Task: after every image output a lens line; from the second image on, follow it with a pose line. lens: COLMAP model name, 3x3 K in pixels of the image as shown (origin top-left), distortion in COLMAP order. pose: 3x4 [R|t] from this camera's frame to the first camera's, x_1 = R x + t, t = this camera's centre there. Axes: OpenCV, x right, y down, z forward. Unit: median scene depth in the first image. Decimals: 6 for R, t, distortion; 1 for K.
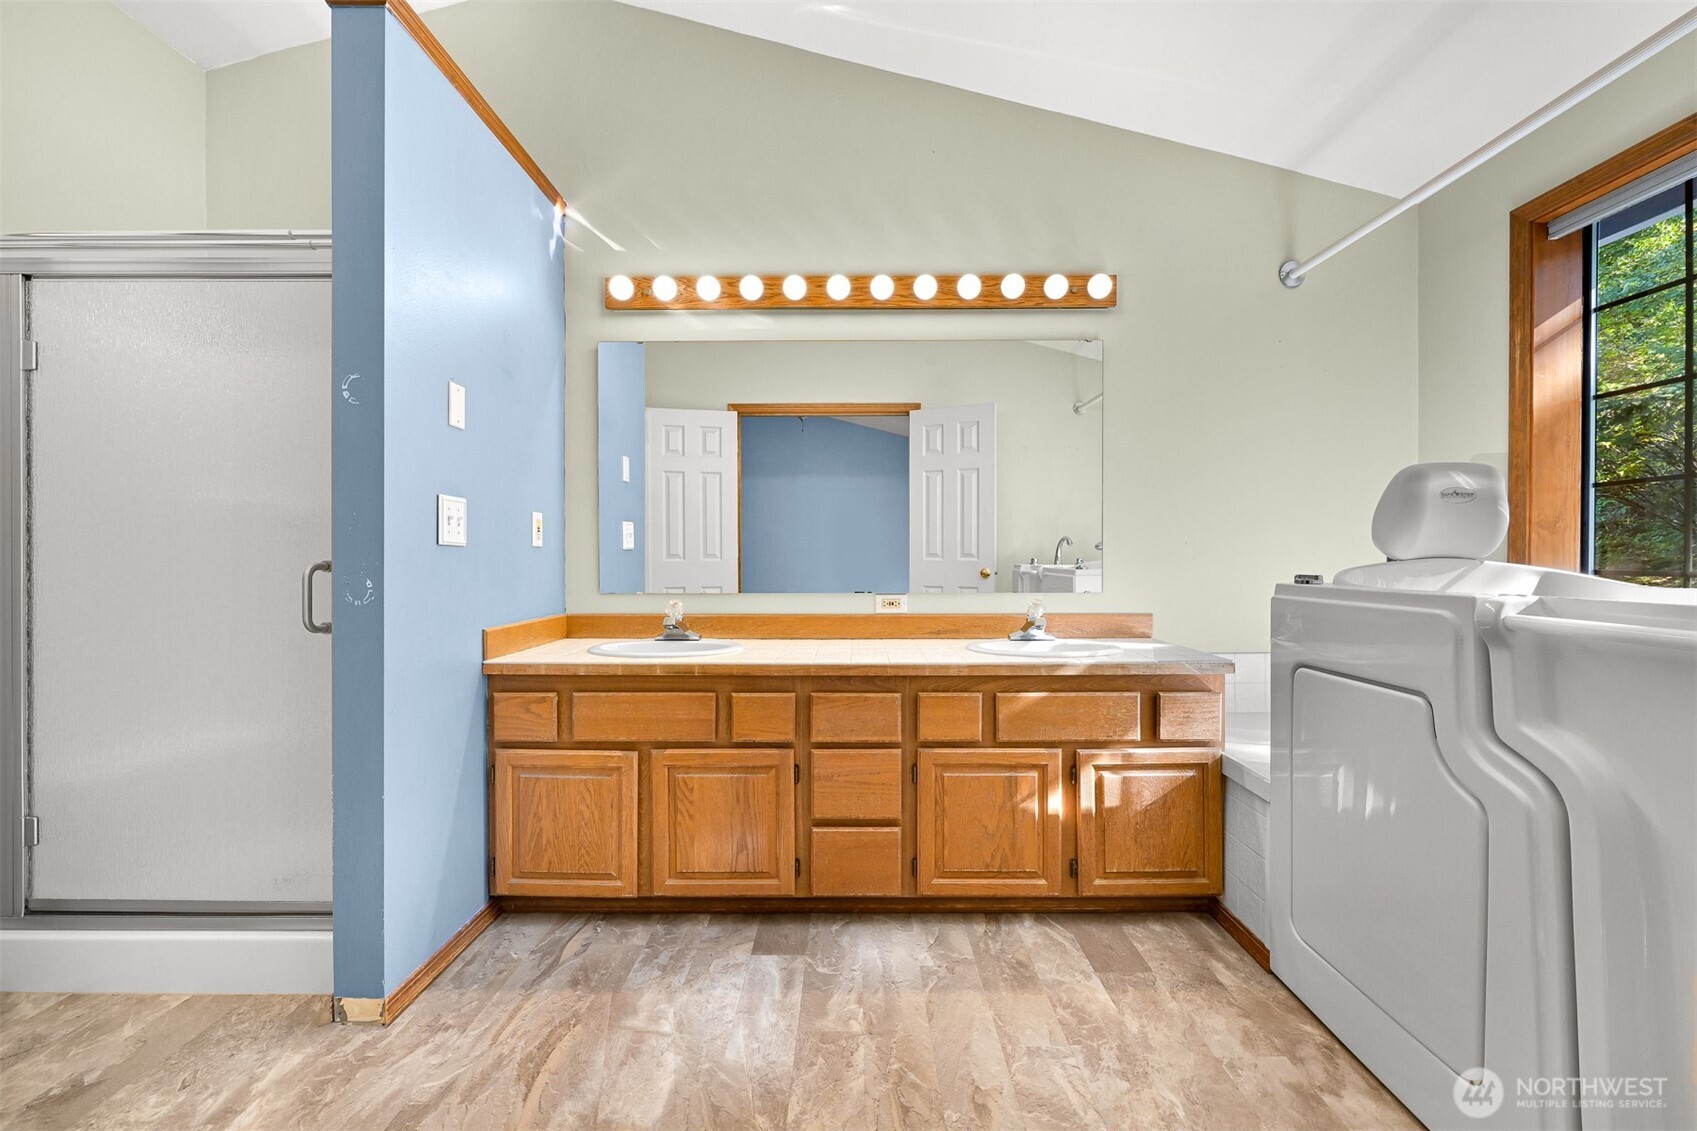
lens RADIAL K [[704.4, 0, 847.0], [0, 704.4, 562.5], [0, 0, 1]] dist [0.000799, -0.001151]
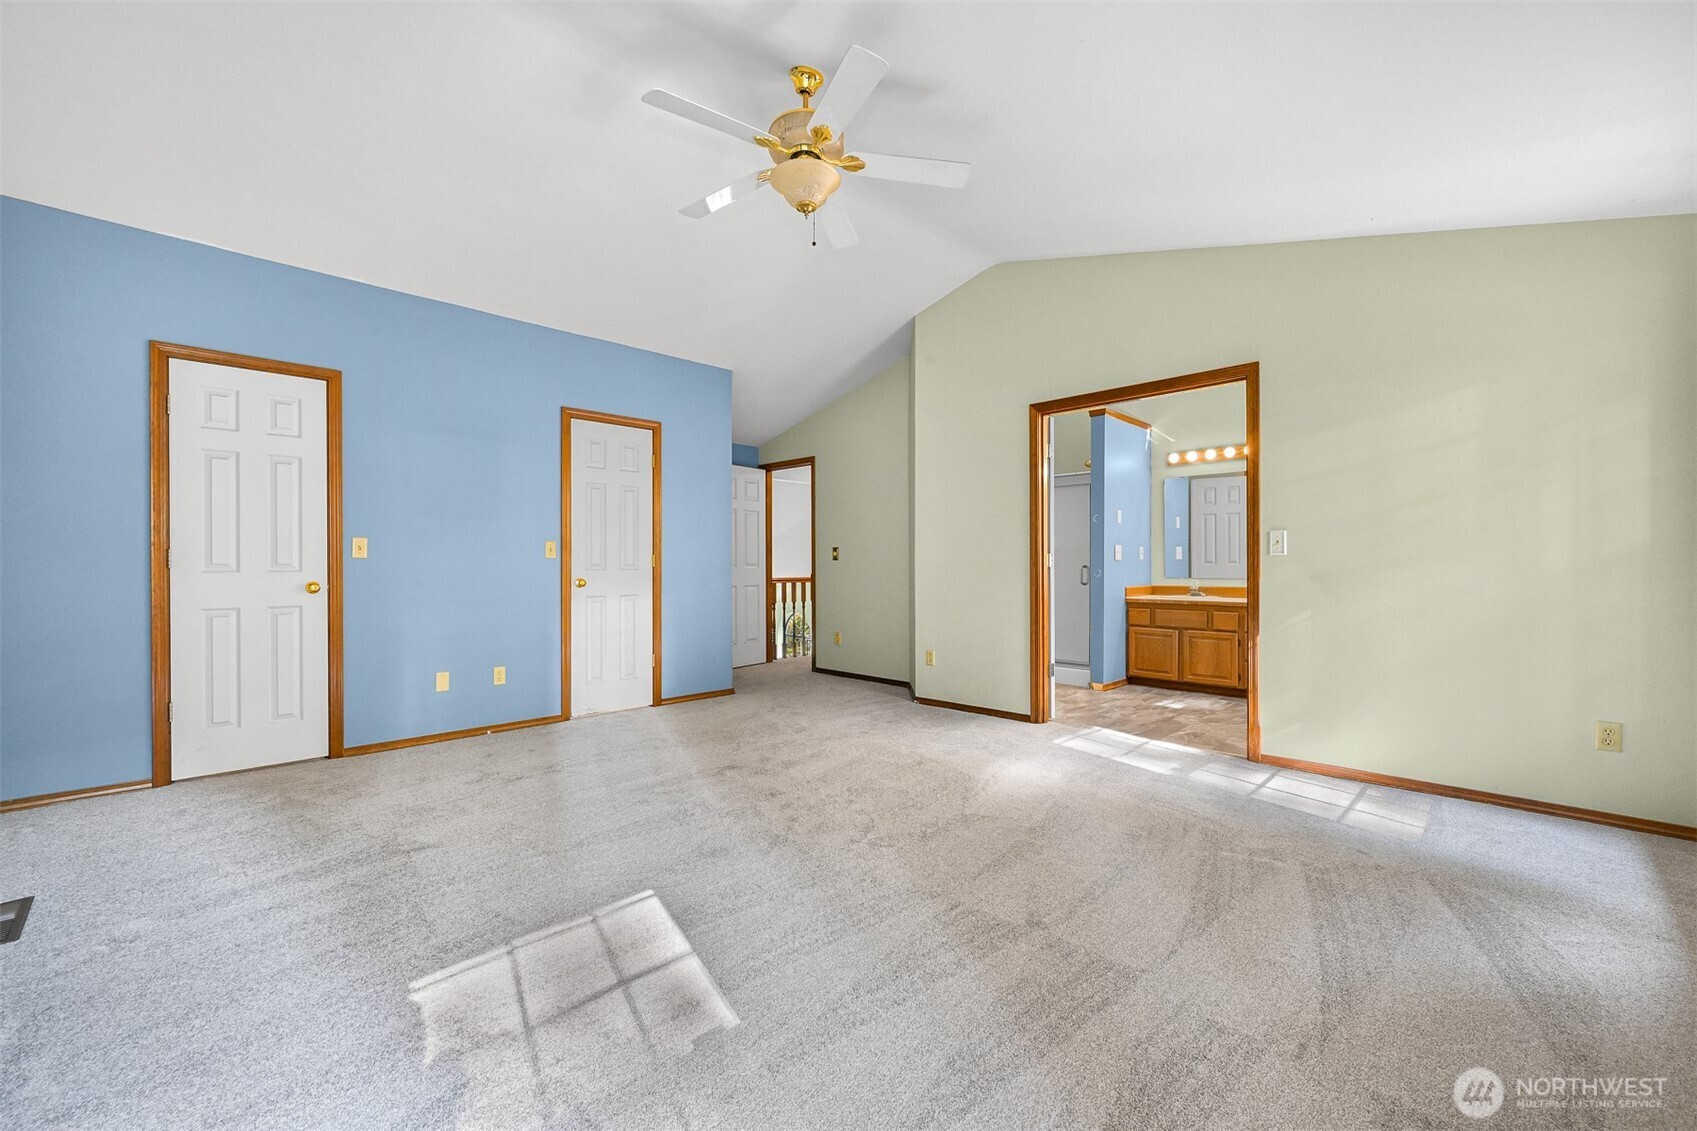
lens RADIAL K [[665.7, 0, 857.4], [0, 665.7, 563.3], [0, 0, 1]] dist [-0.002316, 0.001016]
pose [[0.711439, -0.000363, -0.702748, 0.695445], [0.000678, 1.000000, 0.000170, -0.010345], [0.702748, -0.000598, 0.711439, -1.895739]]
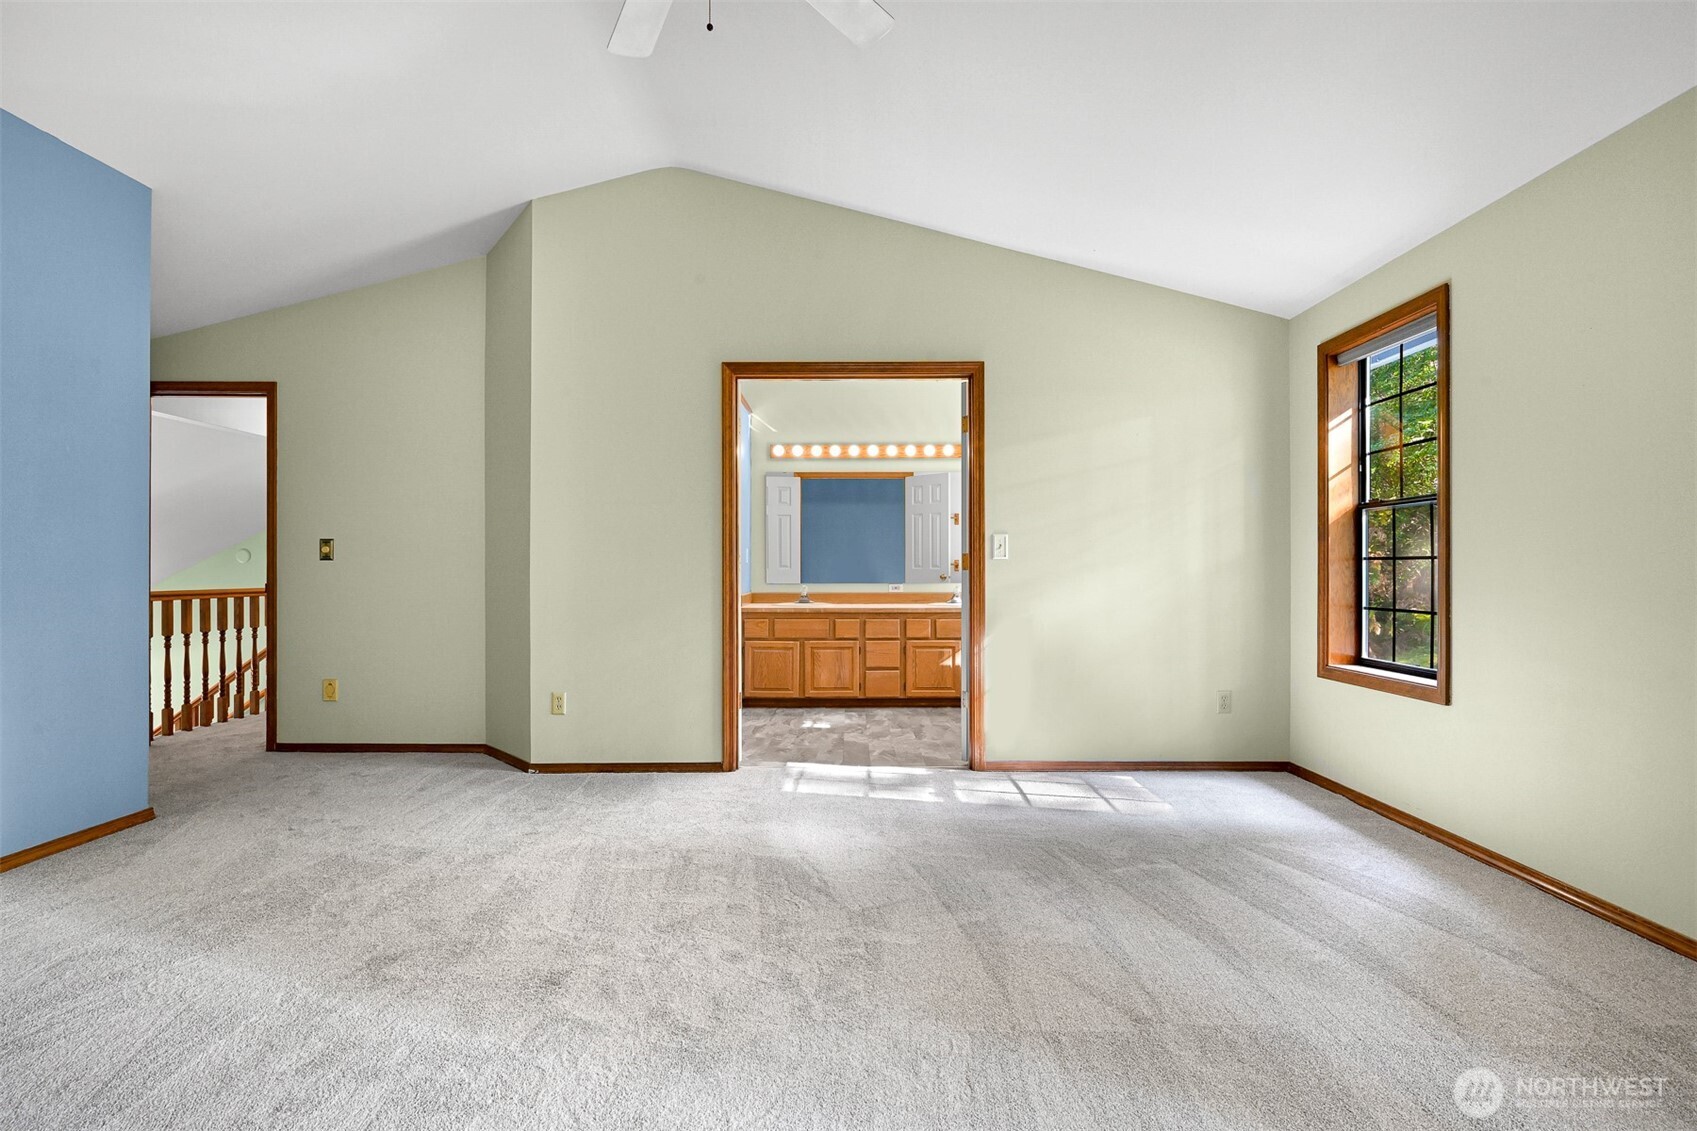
lens RADIAL K [[784.6, 0, 822.9], [0, 784.6, 560.3], [0, 0, 1]] dist [-0.004539, 0.000357]
pose [[0.999820, 0.002416, -0.018817, -0.156336], [-0.002620, 0.999938, -0.010827, -0.003349], [0.018790, 0.010875, 0.999764, -1.936237]]
